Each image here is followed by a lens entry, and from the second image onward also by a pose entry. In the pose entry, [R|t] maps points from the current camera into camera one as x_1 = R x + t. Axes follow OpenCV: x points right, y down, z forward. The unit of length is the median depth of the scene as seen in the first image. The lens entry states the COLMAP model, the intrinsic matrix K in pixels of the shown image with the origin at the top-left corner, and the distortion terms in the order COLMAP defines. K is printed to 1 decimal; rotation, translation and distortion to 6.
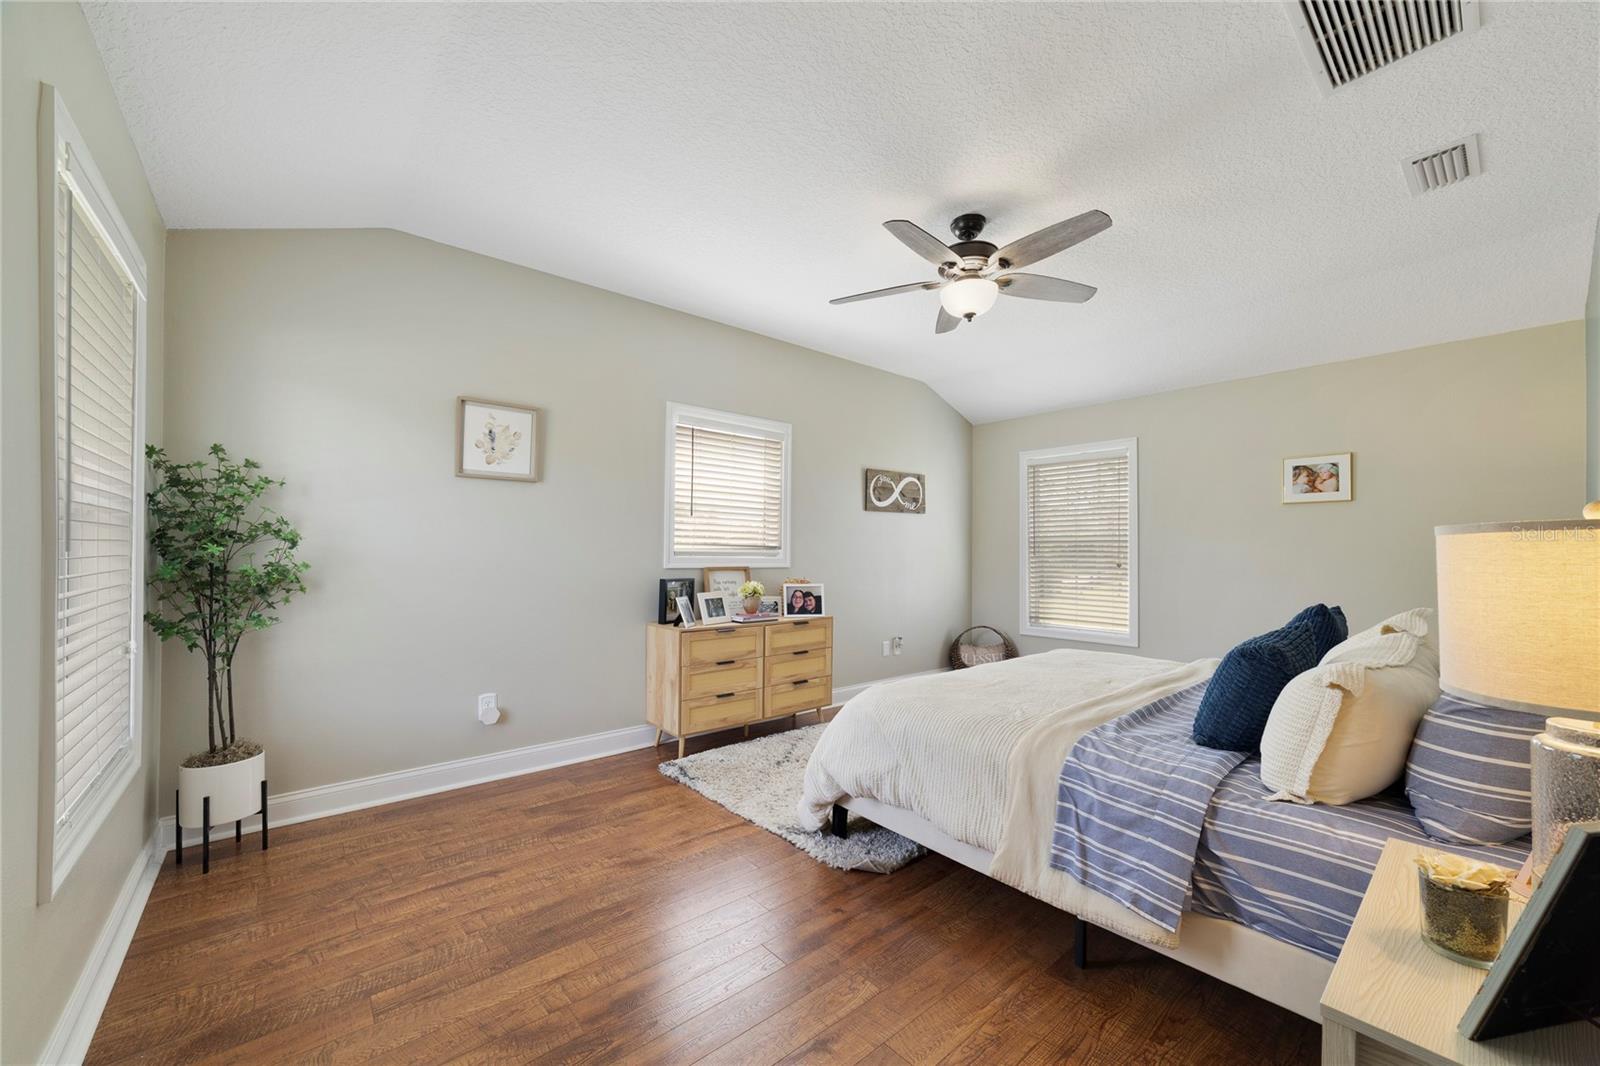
lens RADIAL K [[615.5, 0, 804.7], [0, 615.5, 546.4], [0, 0, 1]] dist [-0.024558, 0.008927]
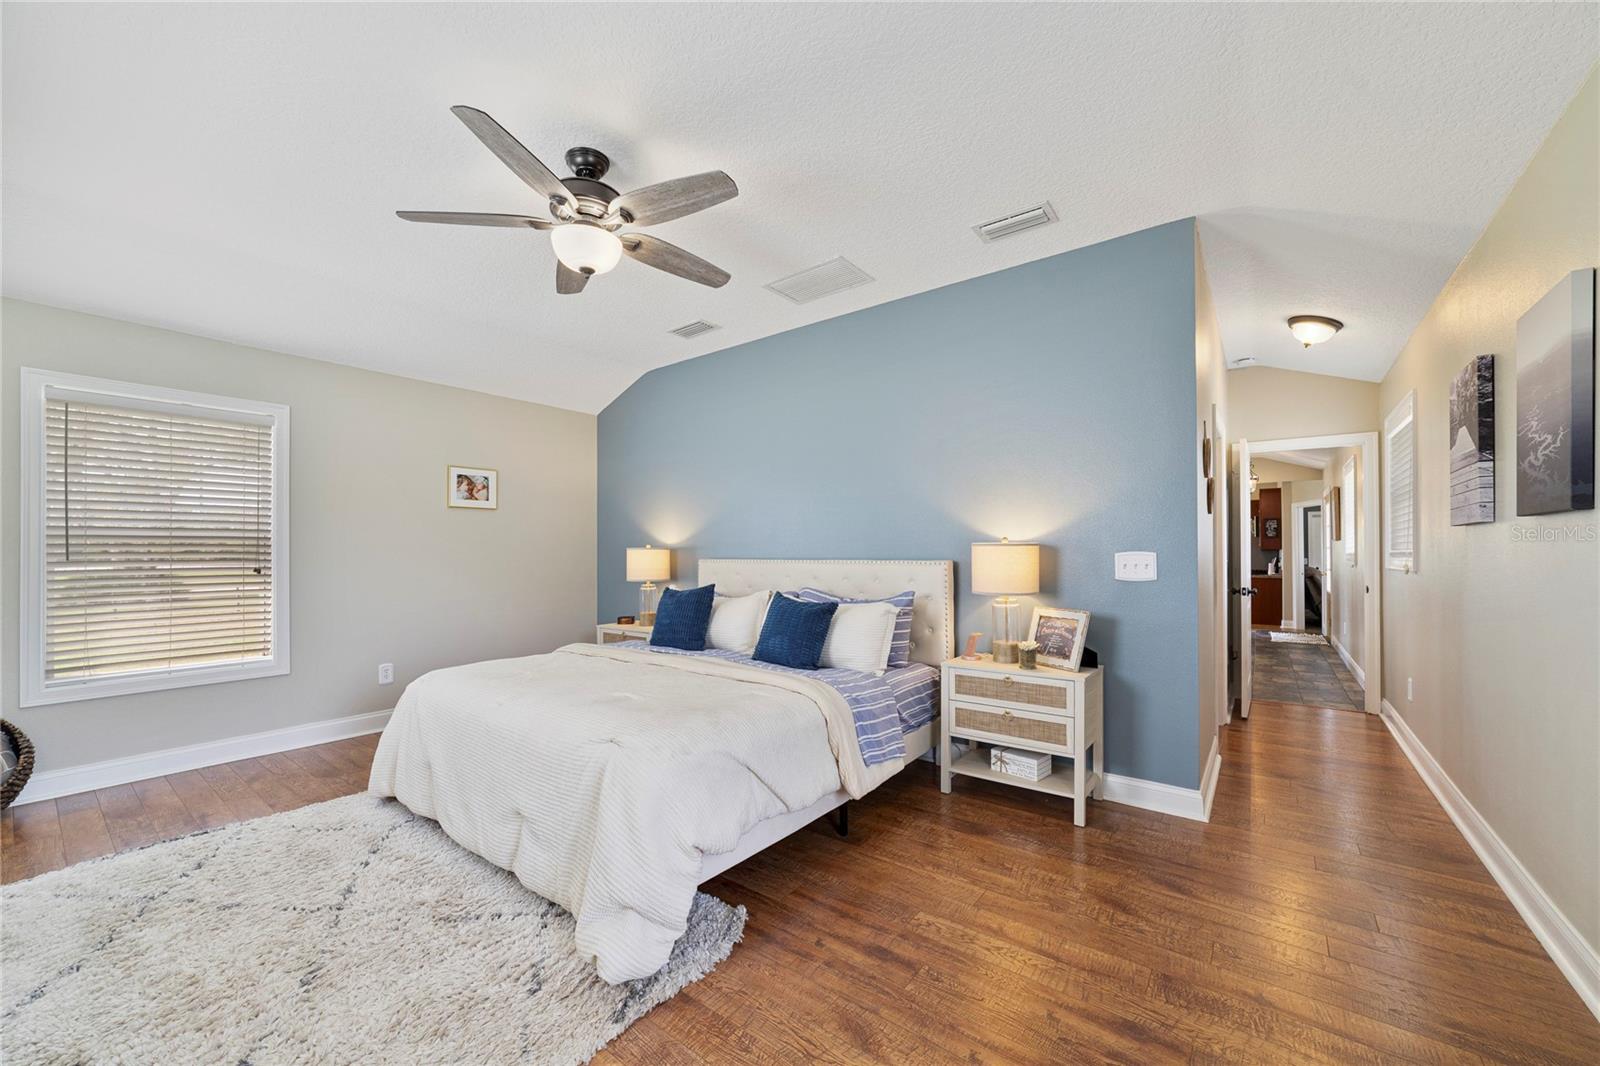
lens RADIAL K [[615.5, 0, 804.7], [0, 615.5, 546.4], [0, 0, 1]] dist [-0.024558, 0.008927]
pose [[-0.204731, 0.001987, 0.978816, -0.433302], [-0.004948, 0.999983, -0.003065, 0.000366], [-0.978806, -0.005471, -0.204718, 0.624168]]
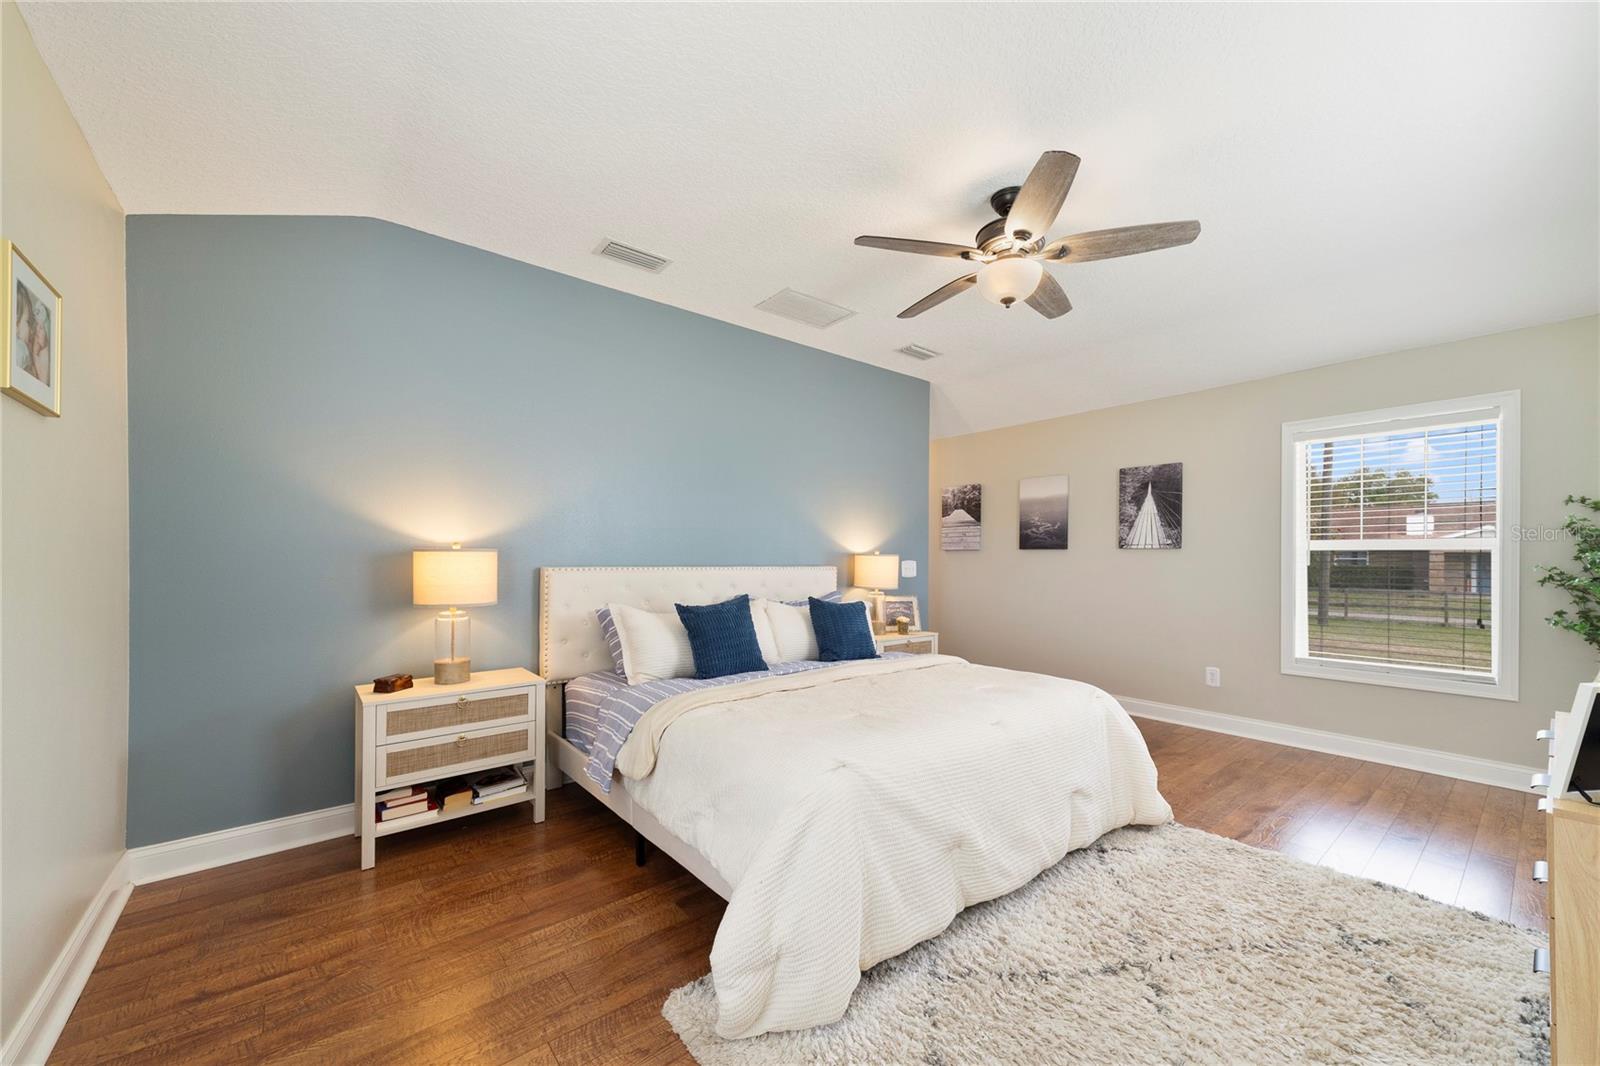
lens RADIAL K [[598.3, 0, 799.5], [0, 598.3, 561.3], [0, 0, 1]] dist [0.000095, -0.000007]
pose [[-0.999888, -0.009141, 0.011829, 0.405354], [-0.009202, 0.999945, -0.005065, 0.013600], [-0.011782, -0.005173, -0.999917, 1.345077]]
